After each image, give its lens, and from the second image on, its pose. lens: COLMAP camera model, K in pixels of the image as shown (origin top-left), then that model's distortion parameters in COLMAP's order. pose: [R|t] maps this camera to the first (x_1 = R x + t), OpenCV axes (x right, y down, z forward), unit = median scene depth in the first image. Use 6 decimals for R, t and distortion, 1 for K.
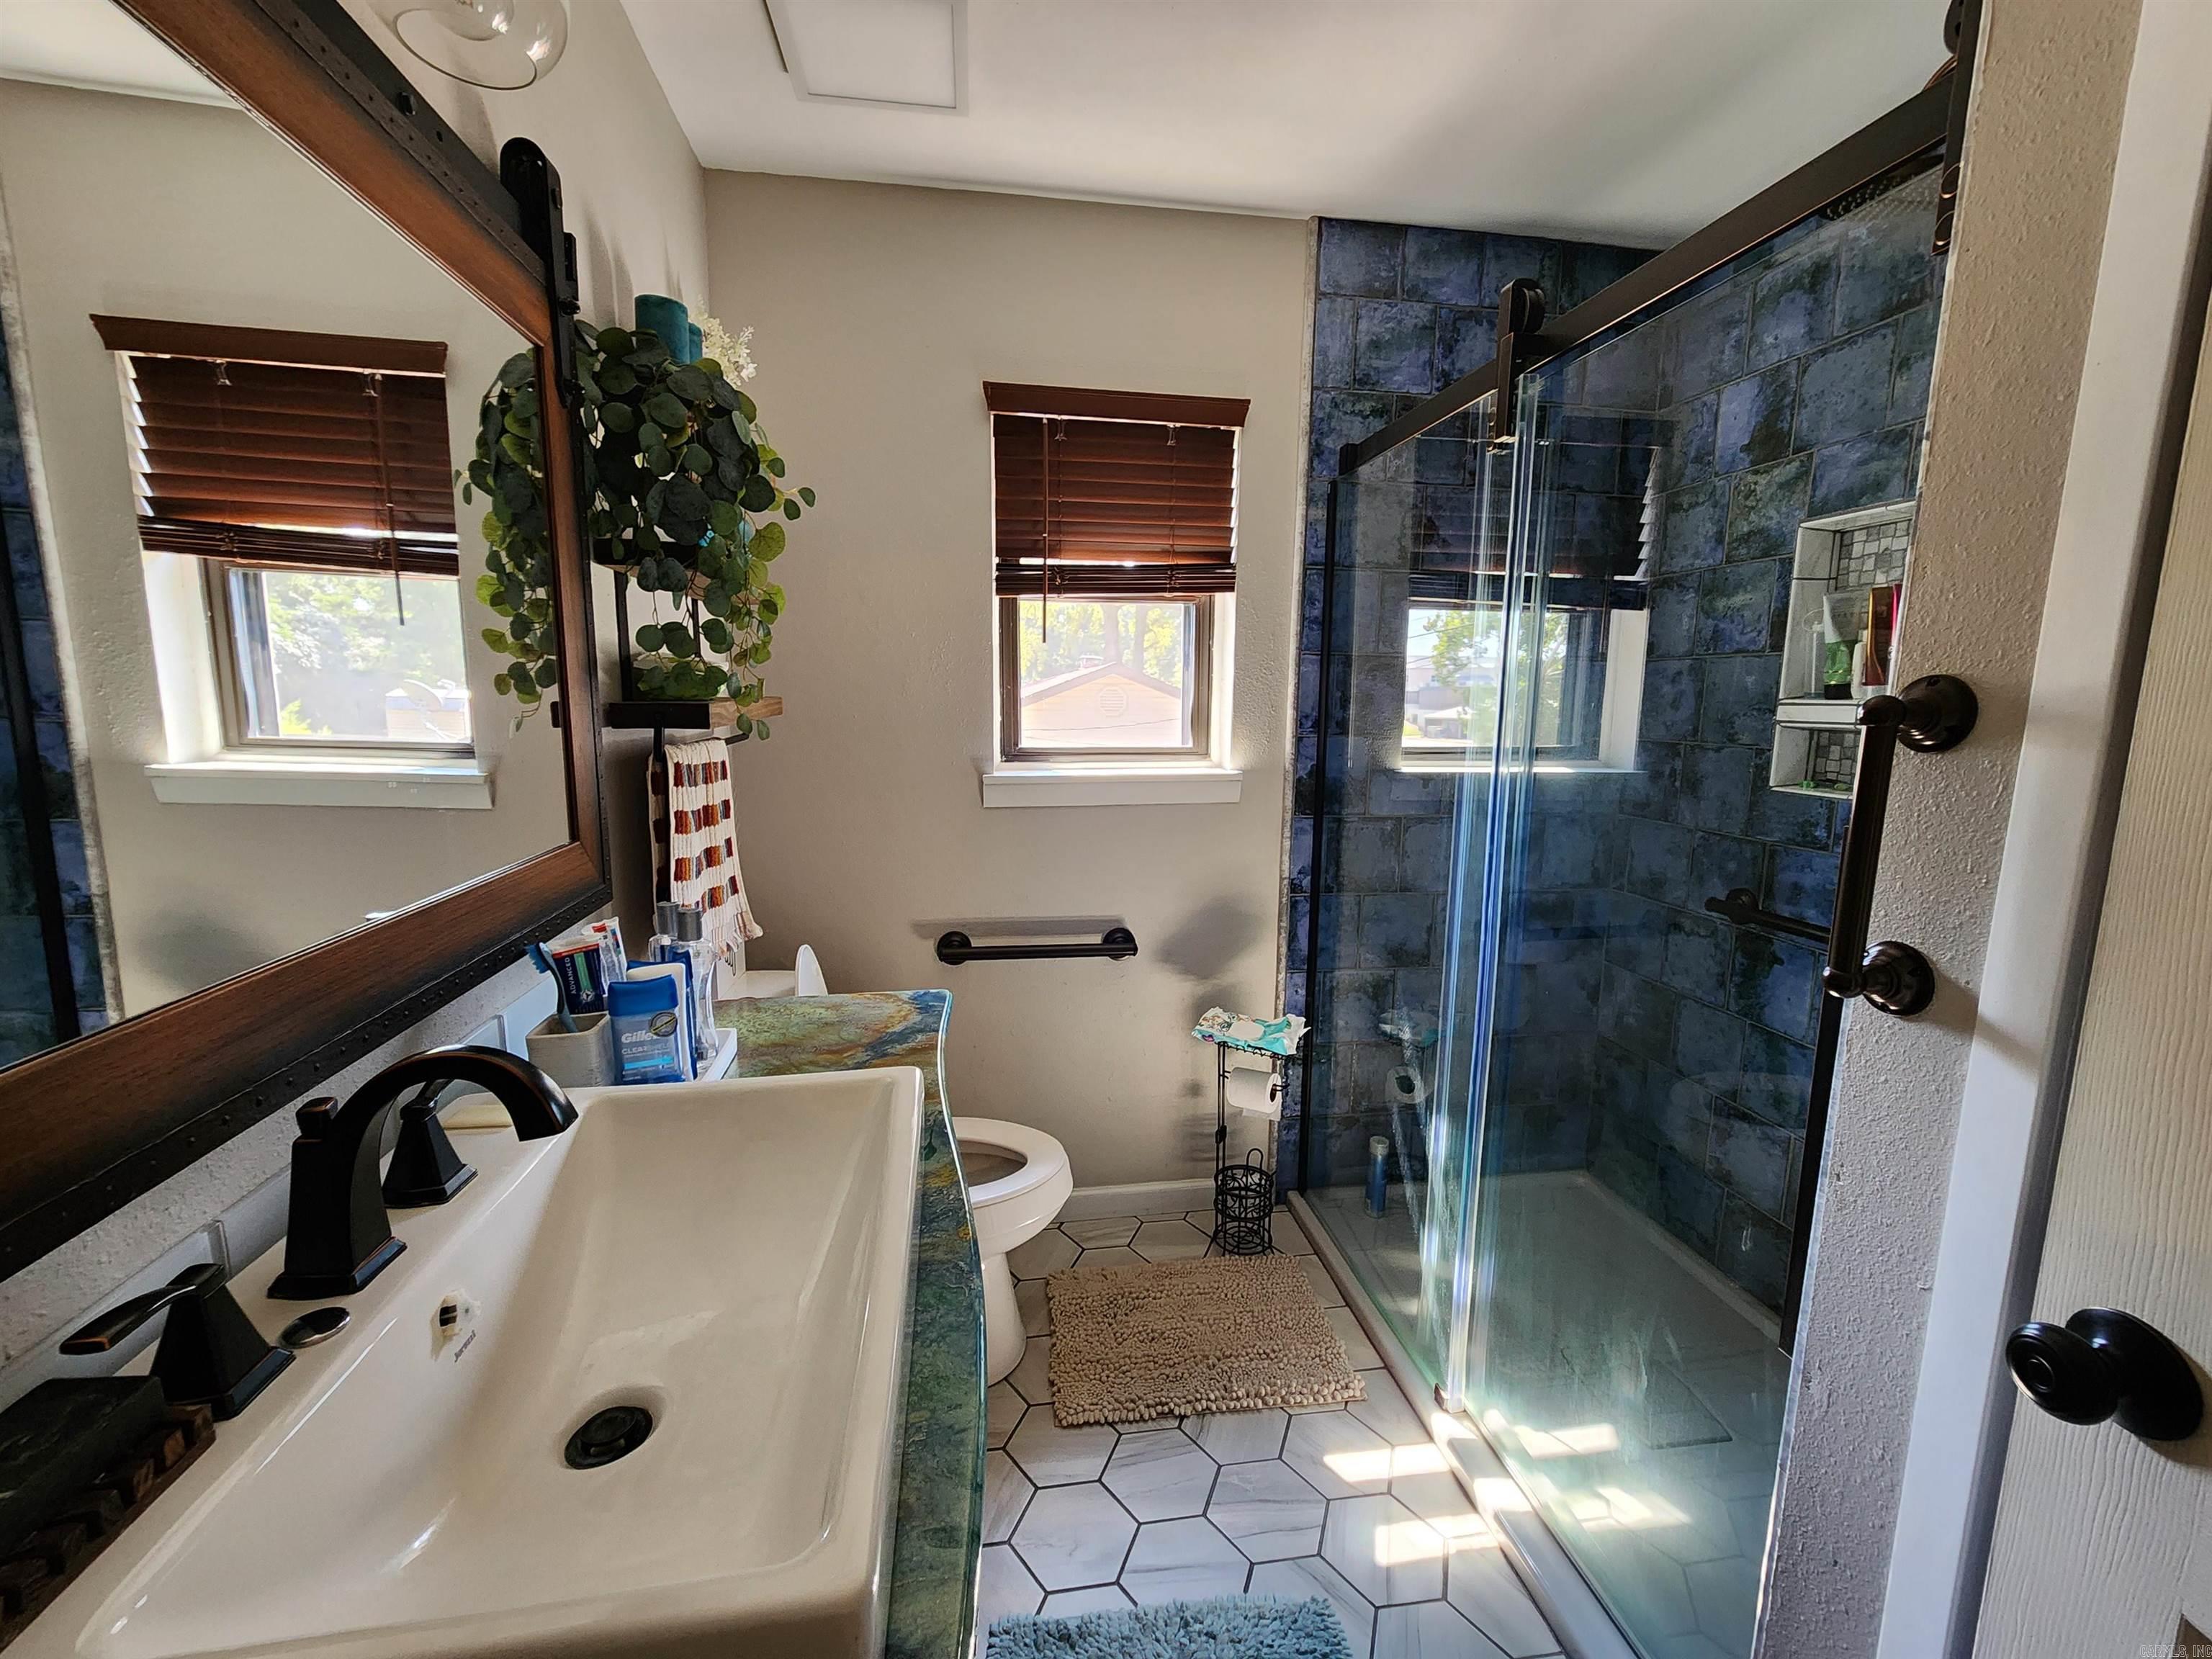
lens RADIAL K [[908.7, 0, 1108.8], [0, 908.7, 833.9], [0, 0, 1]] dist [-0.000289, 0.000253]
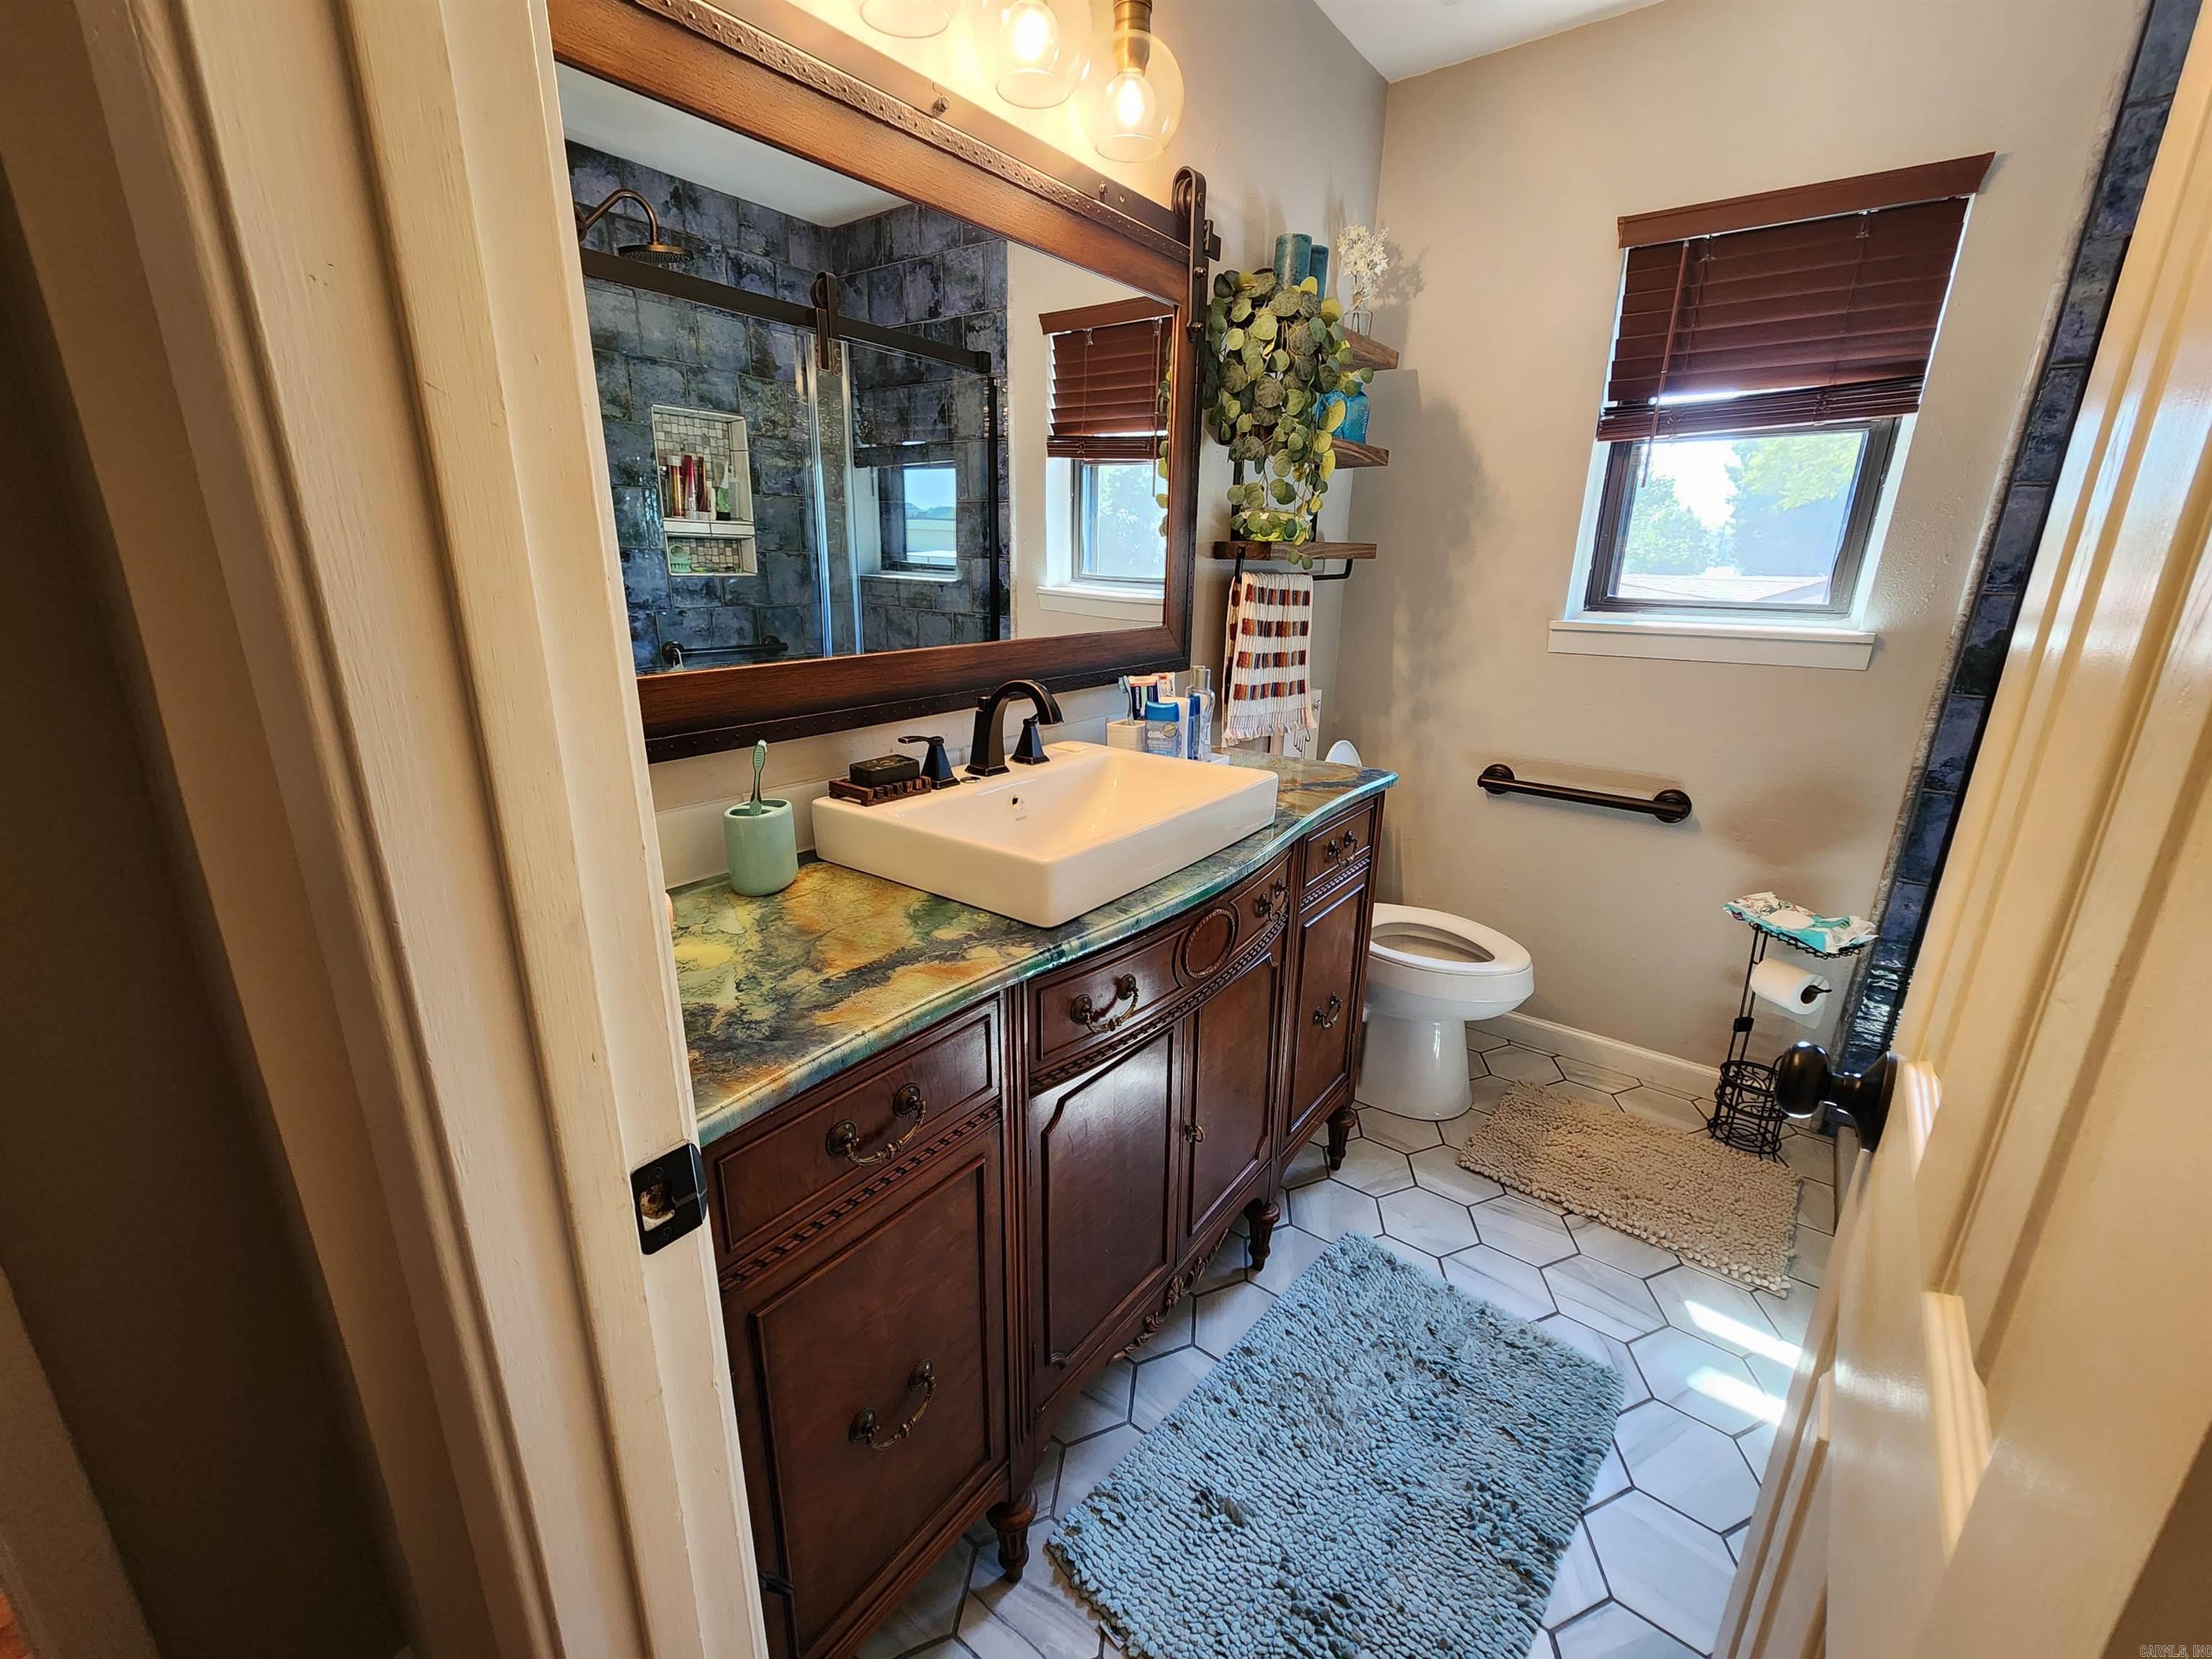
lens RADIAL K [[906.8, 0, 1103.0], [0, 906.8, 826.1], [0, 0, 1]] dist [-0.000333, 0.000266]
pose [[0.693224, 0.208760, -0.689826, 0.279325], [-0.117064, 0.977036, 0.178037, 0.043028], [0.711151, -0.042666, 0.701743, -0.125967]]
